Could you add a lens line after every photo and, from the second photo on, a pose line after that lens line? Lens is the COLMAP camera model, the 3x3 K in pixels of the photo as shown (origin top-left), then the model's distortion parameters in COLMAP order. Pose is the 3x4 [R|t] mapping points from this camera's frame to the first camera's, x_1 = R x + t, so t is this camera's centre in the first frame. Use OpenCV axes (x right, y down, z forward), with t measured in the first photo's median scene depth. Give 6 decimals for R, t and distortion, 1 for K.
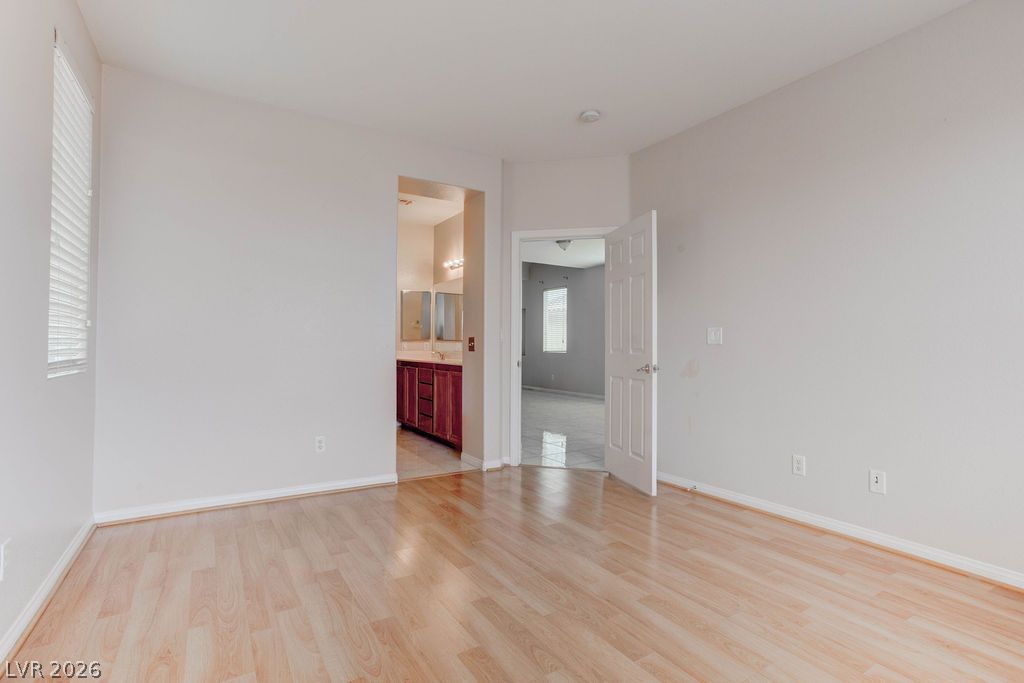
lens RADIAL K [[495.7, 0, 512.1], [0, 495.7, 340.7], [0, 0, 1]] dist [-0.044045, 0.021301]
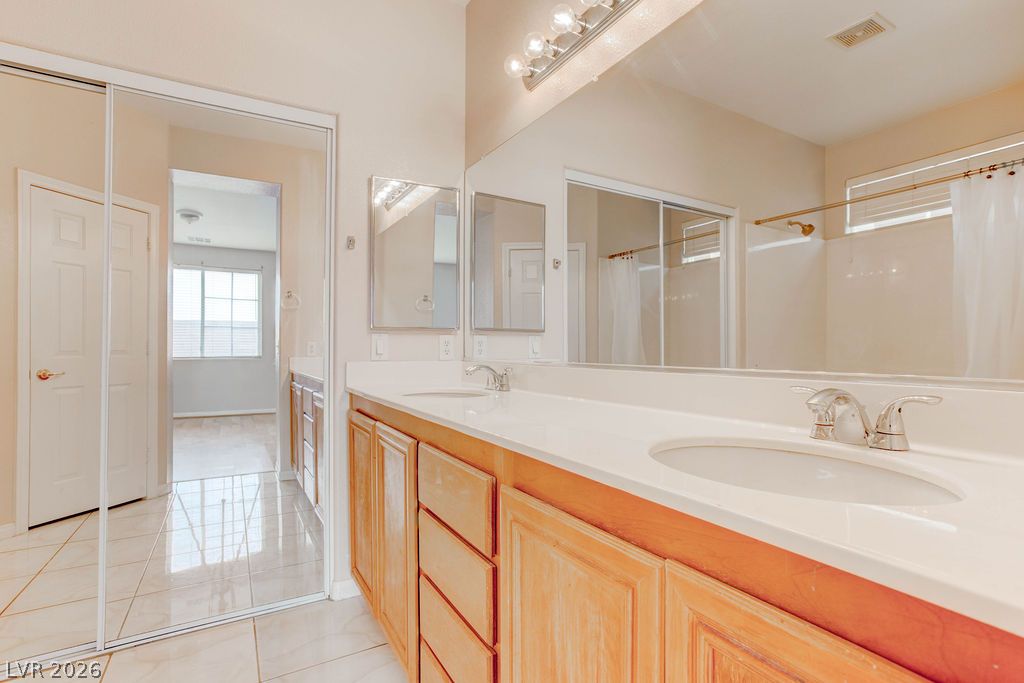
lens RADIAL K [[495.7, 0, 513.1], [0, 495.7, 343.3], [0, 0, 1]] dist [-0.044045, 0.021301]
pose [[0.999574, -0.006961, -0.028353, -0.118695], [0.006786, 0.999957, -0.006274, 0.010927], [0.028395, 0.006079, 0.999578, 0.670280]]
